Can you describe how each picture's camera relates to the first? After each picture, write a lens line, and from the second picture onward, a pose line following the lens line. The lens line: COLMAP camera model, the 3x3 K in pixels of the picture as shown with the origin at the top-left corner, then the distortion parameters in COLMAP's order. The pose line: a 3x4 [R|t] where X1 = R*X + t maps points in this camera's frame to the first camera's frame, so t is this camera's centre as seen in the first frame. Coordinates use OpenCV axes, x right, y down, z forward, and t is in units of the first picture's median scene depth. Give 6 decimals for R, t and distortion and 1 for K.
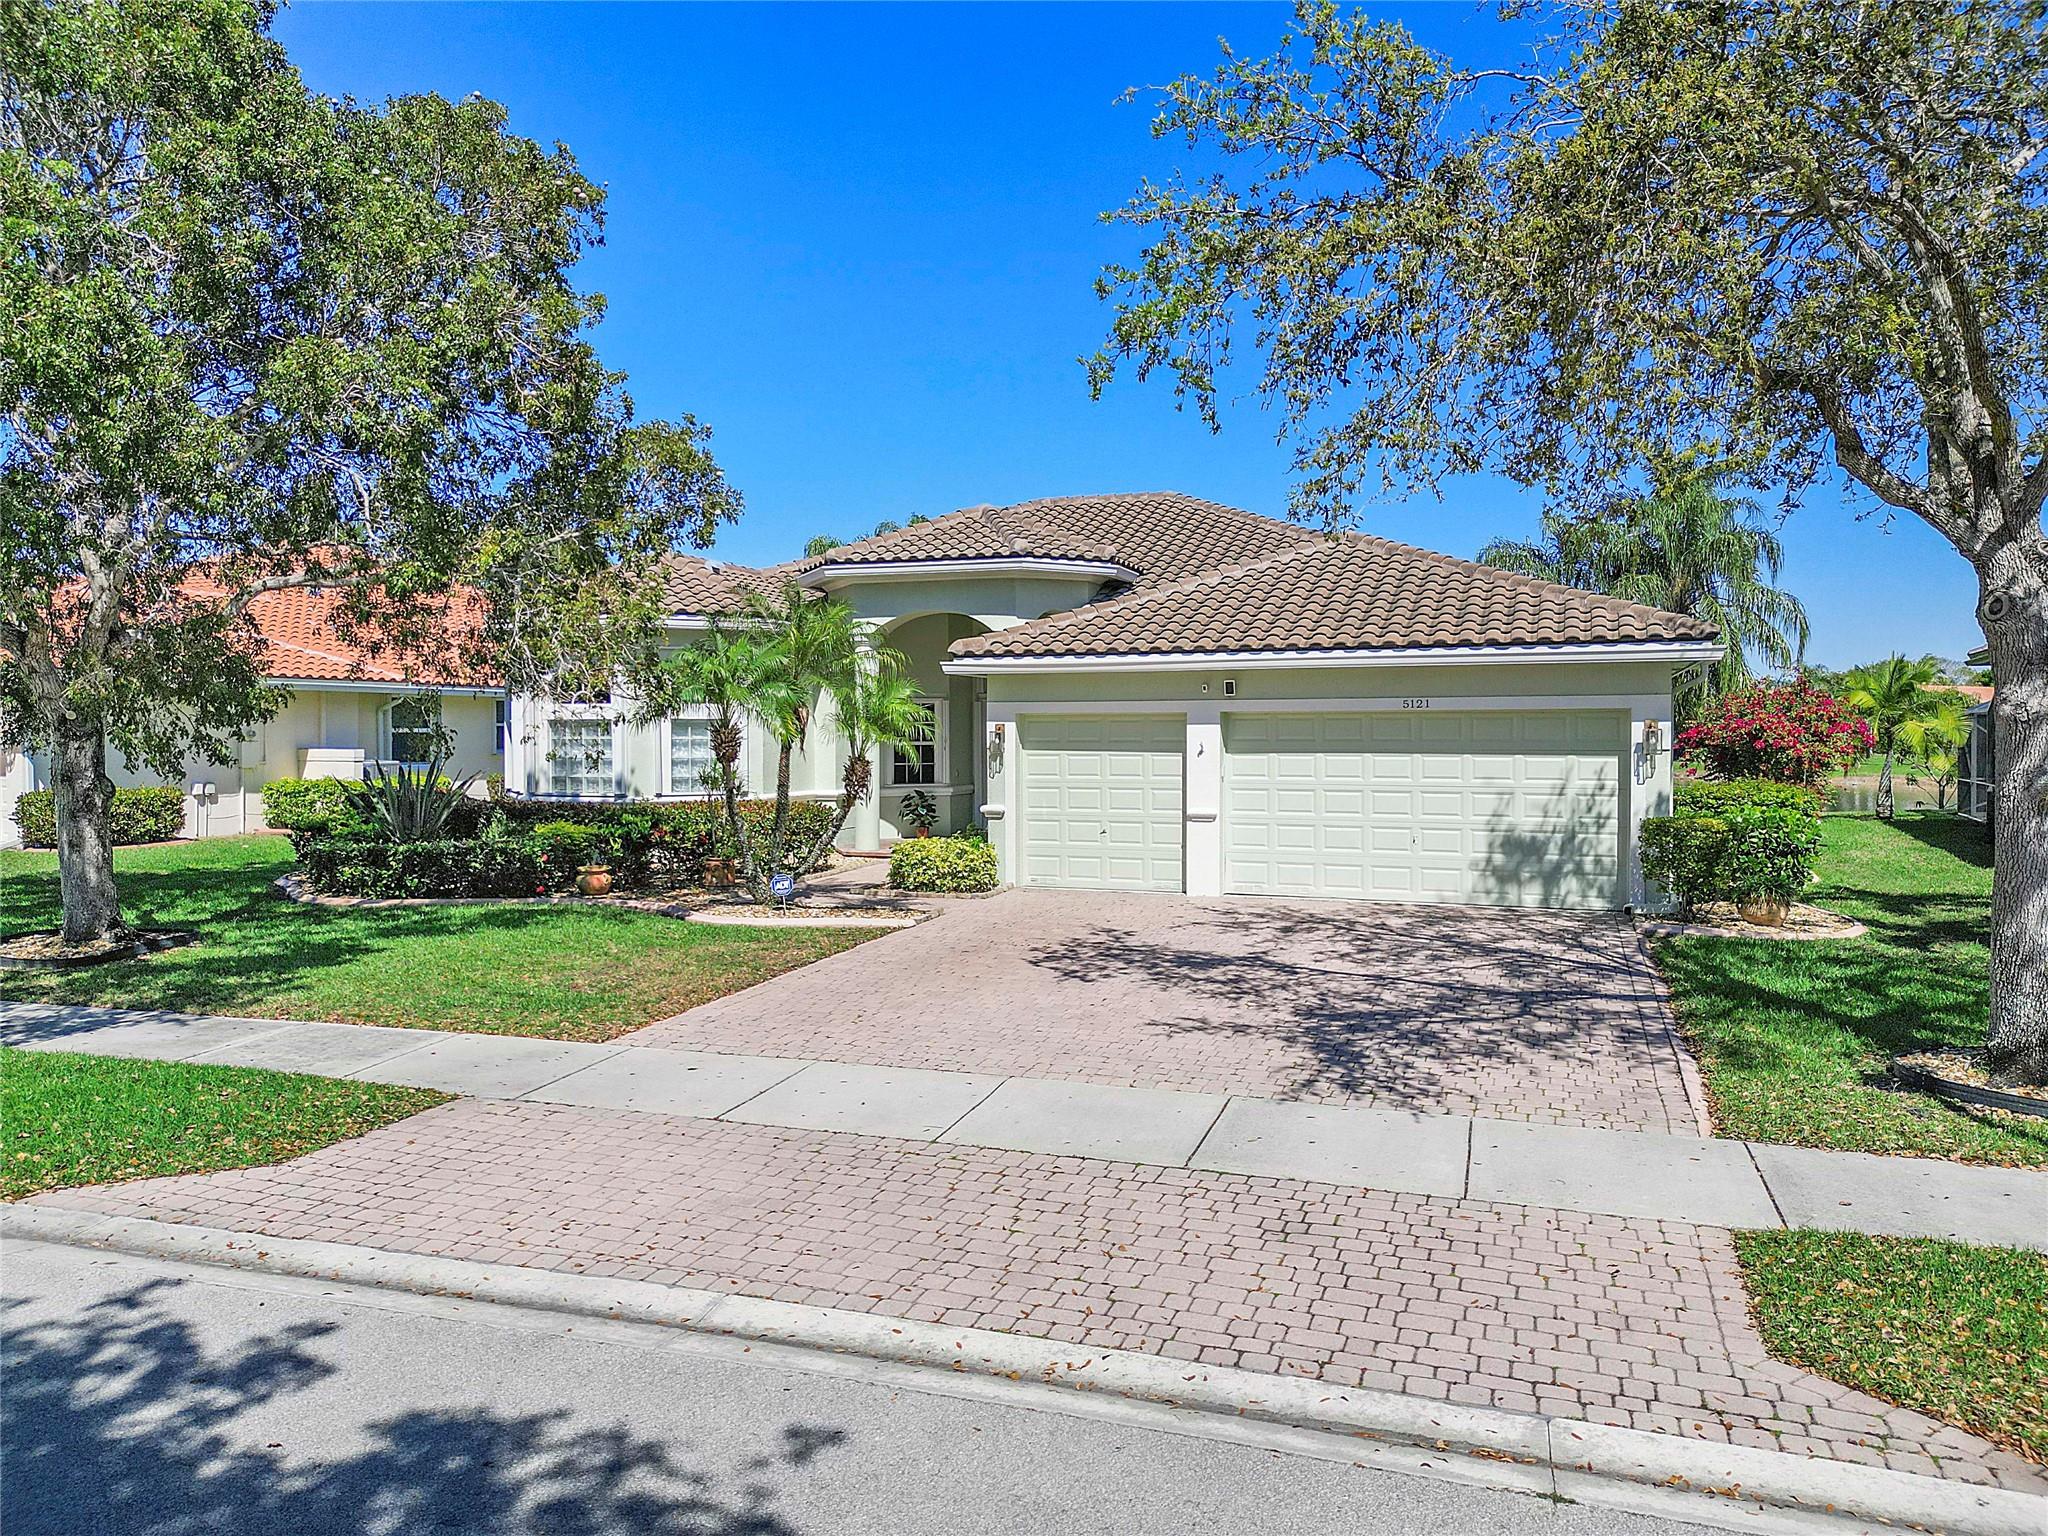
lens RADIAL K [[1418.0, 0, 1024.0], [0, 1418.0, 768.0], [0, 0, 1]] dist [0.064907, -0.055322]
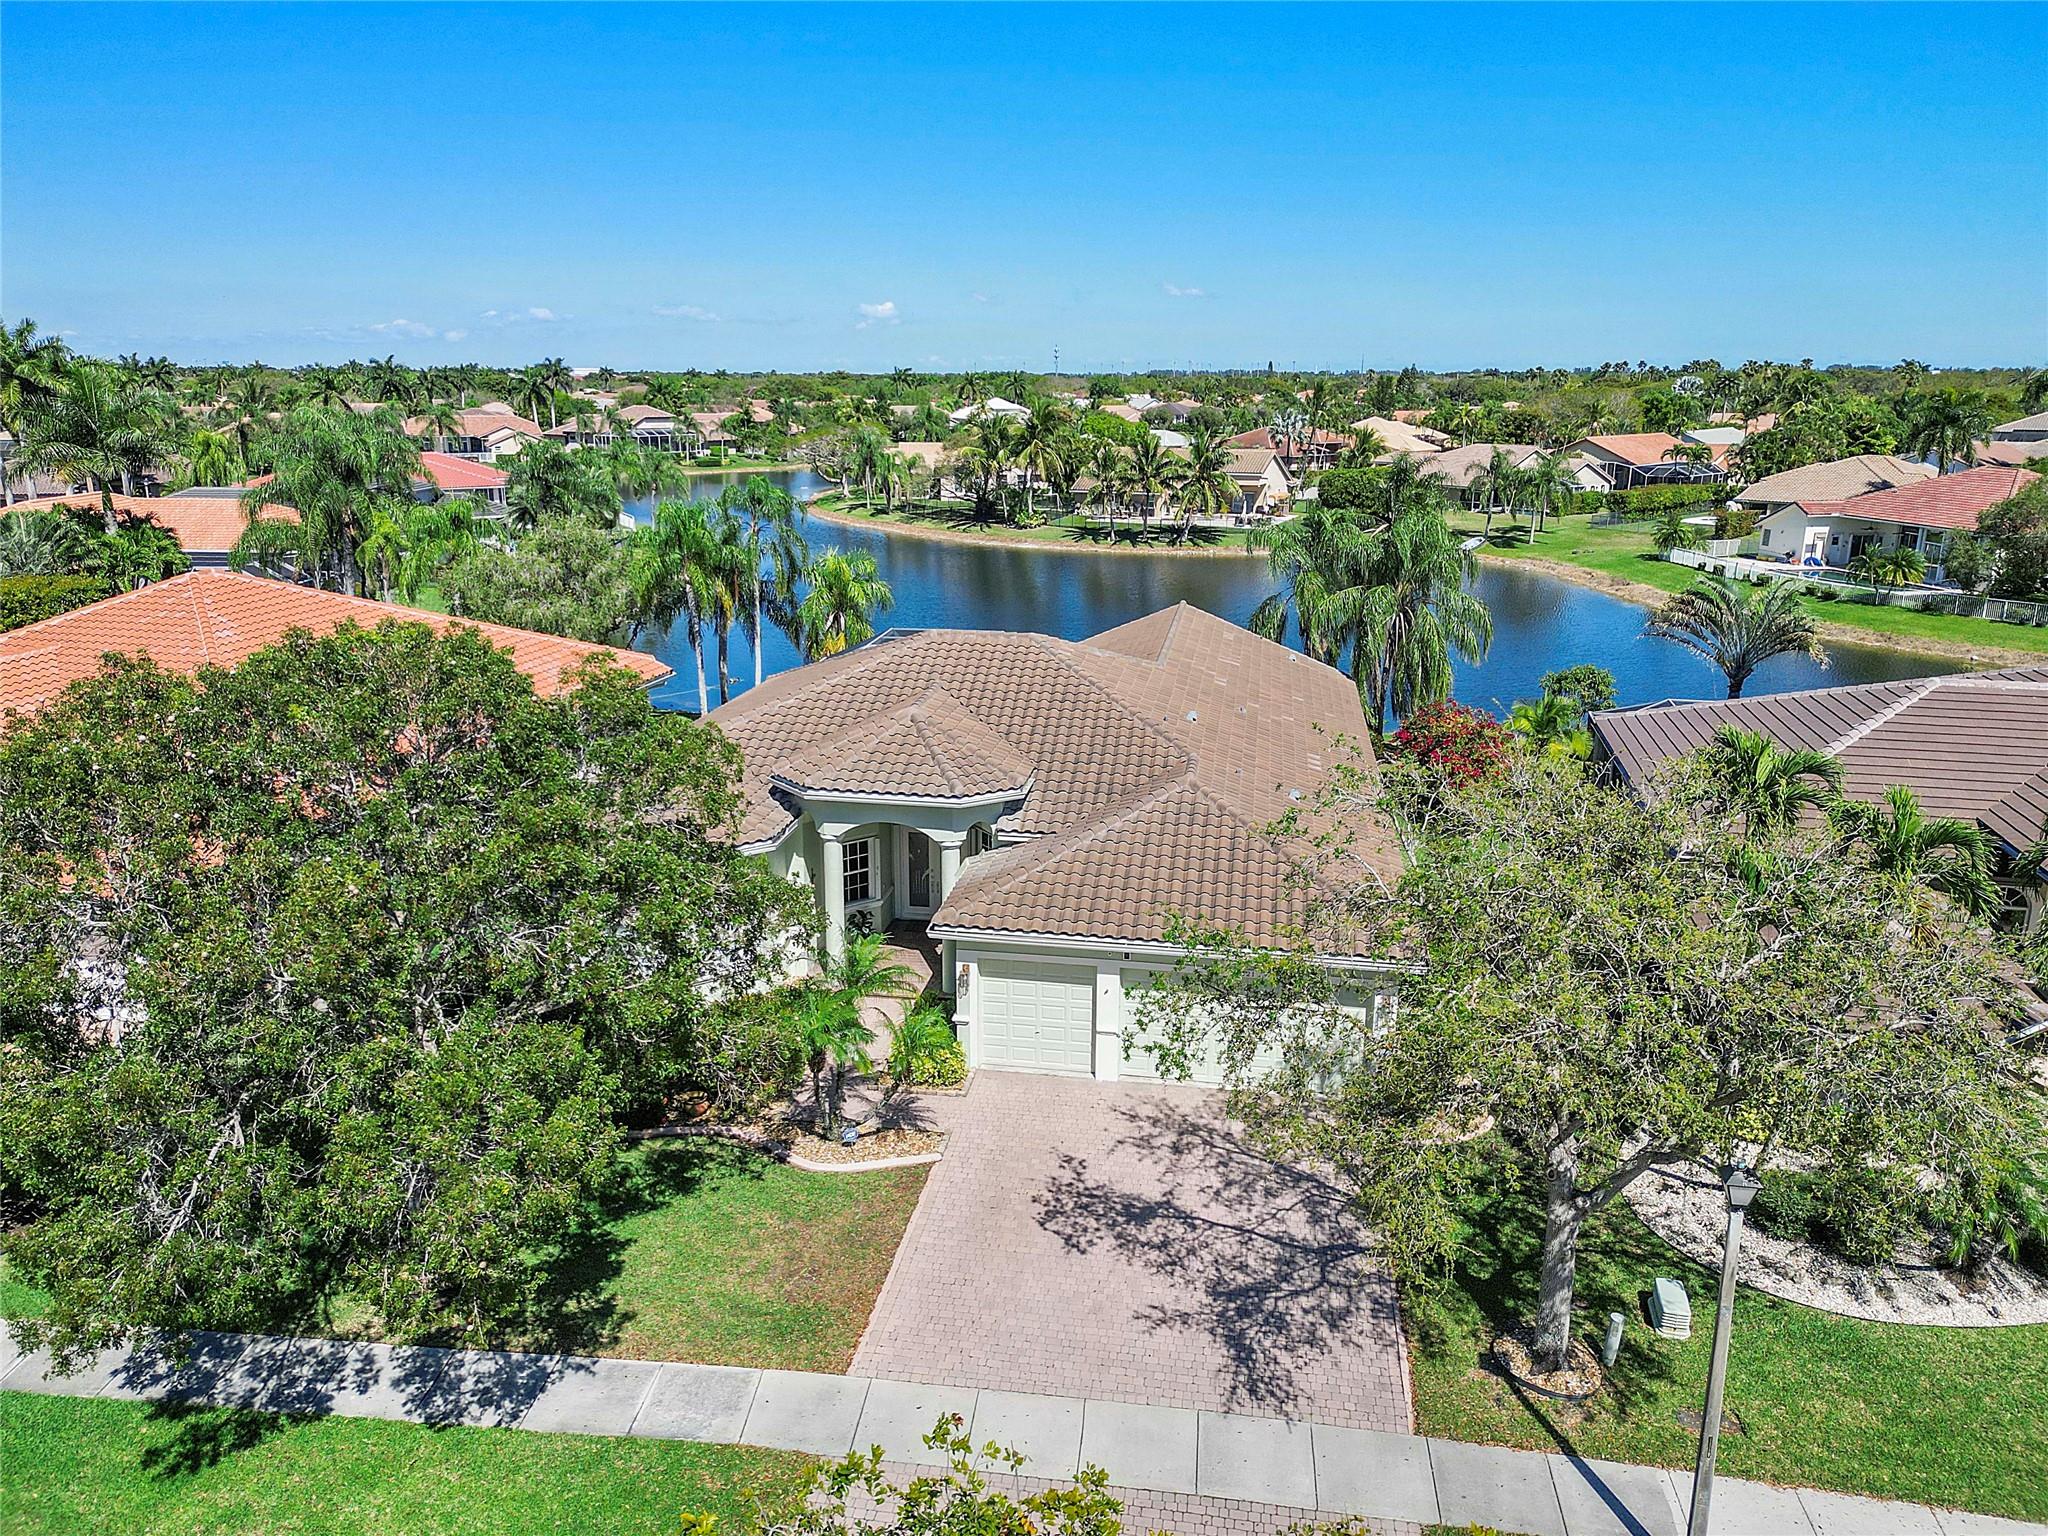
lens RADIAL K [[1430.9, 0, 1024.0], [0, 1430.9, 768.0], [0, 0, 1]] dist [0.065056, -0.057678]
pose [[0.981797, -0.048182, 0.183721, -0.331013], [0.002762, 0.970807, 0.239845, -0.874580], [-0.189914, -0.234972, 0.953269, -0.542289]]
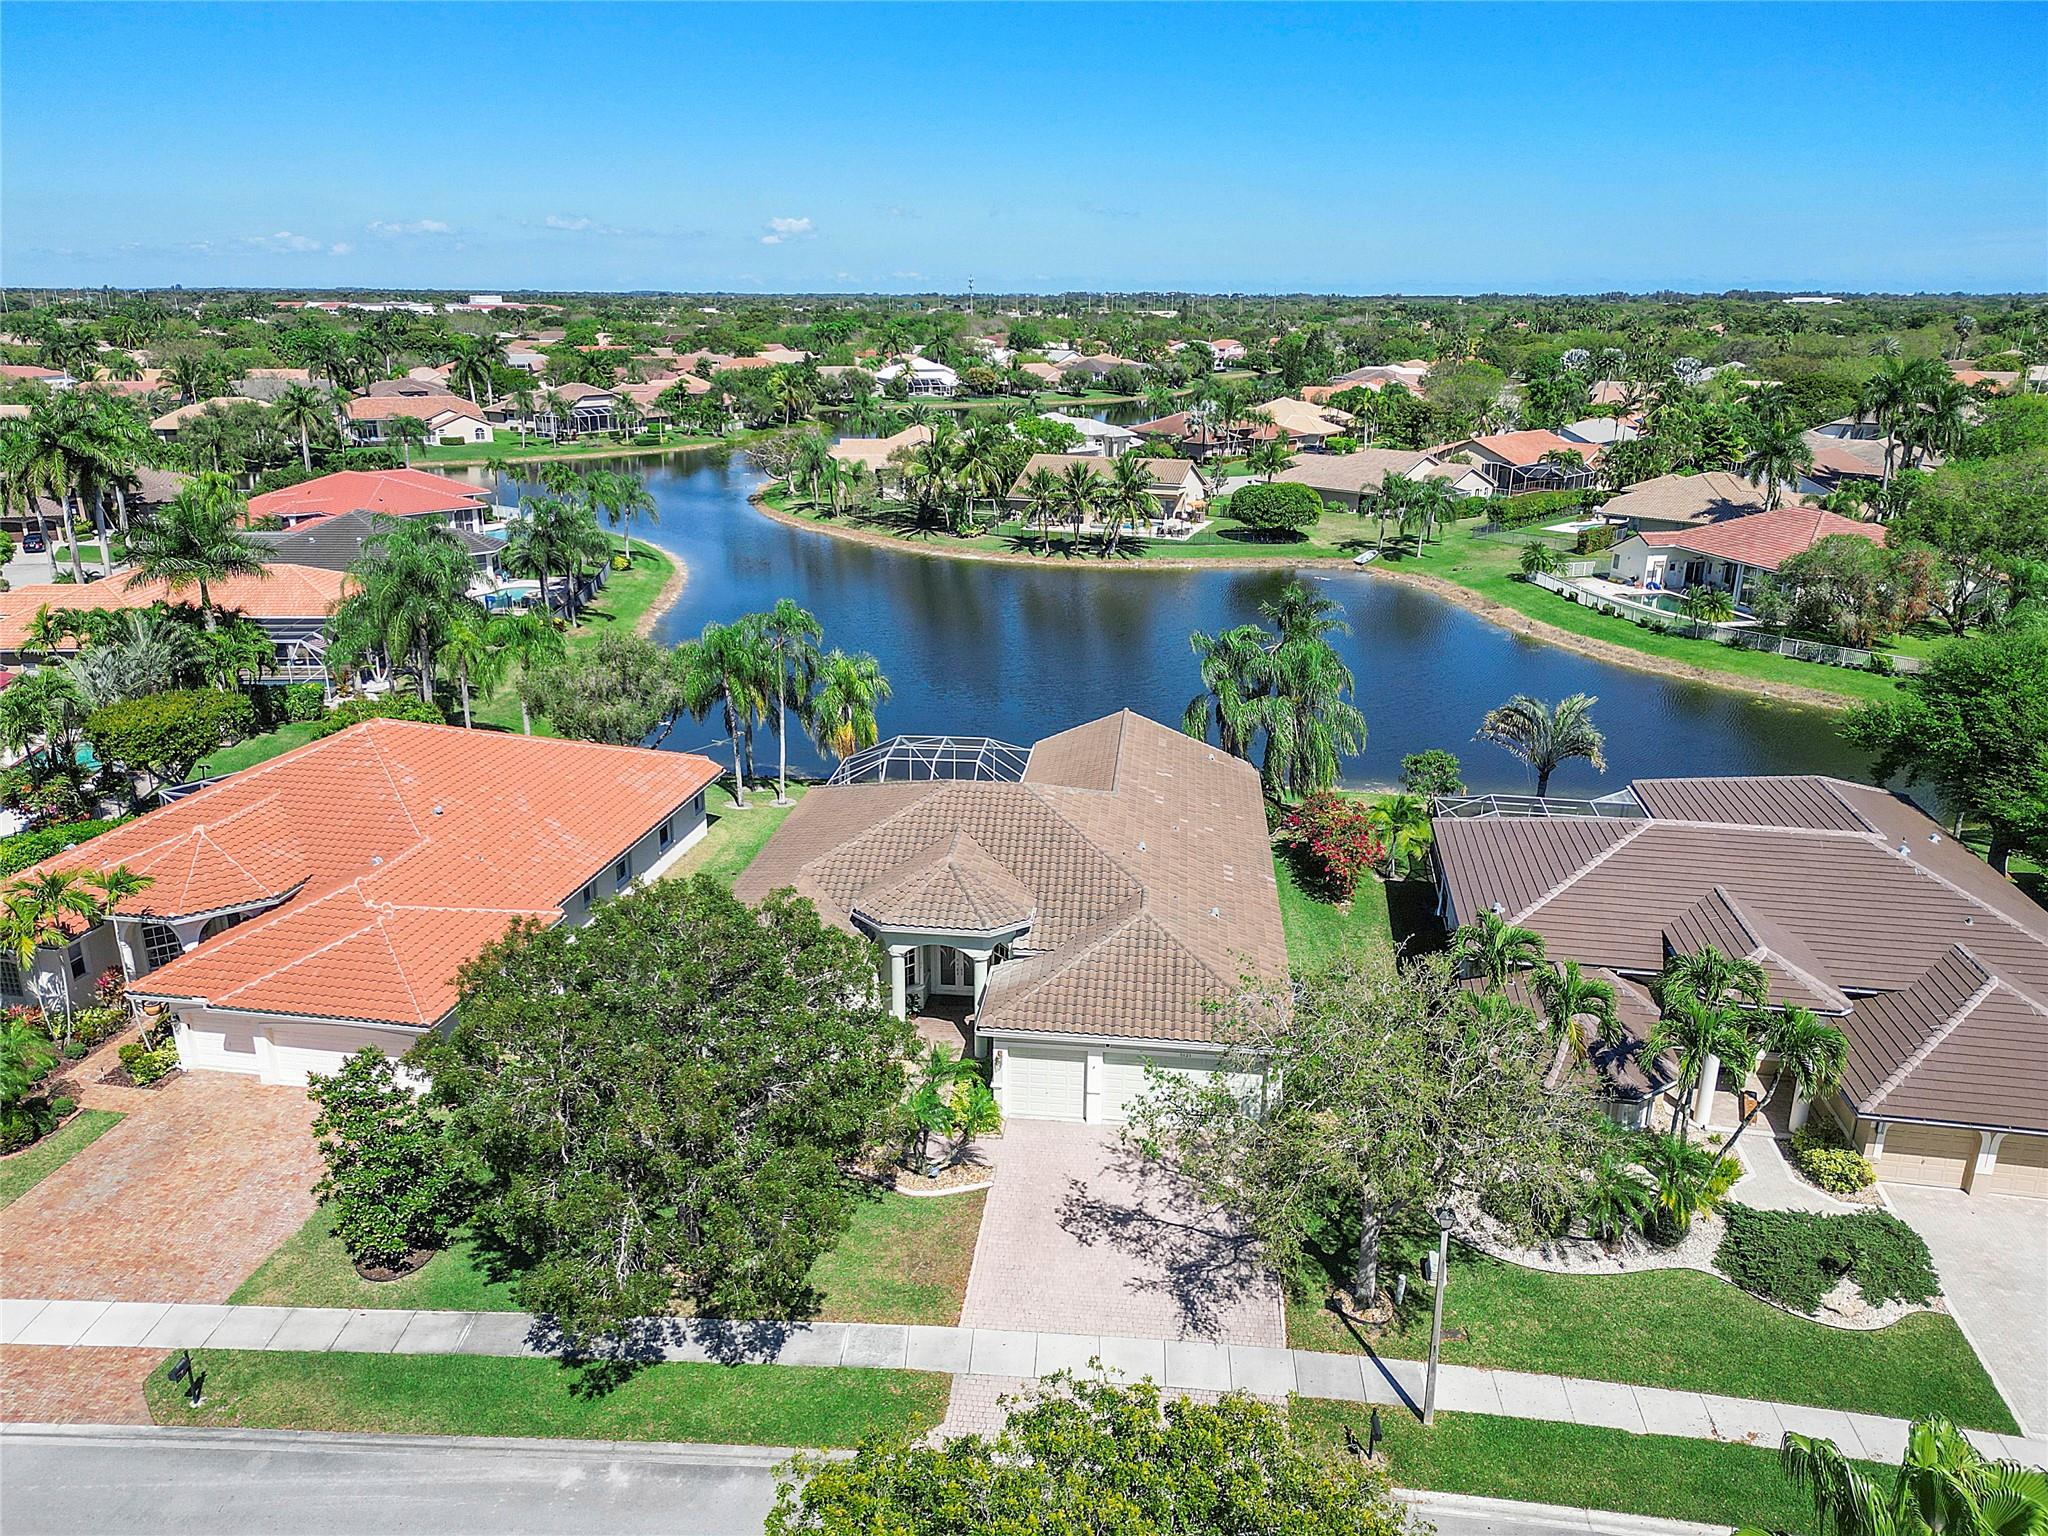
lens RADIAL K [[1430.9, 0, 1024.0], [0, 1430.9, 768.0], [0, 0, 1]] dist [0.065056, -0.057678]
pose [[0.968992, -0.072840, 0.236113, -0.711354], [0.001325, 0.957081, 0.289818, -1.640293], [-0.247090, -0.280518, 0.927500, -1.401947]]
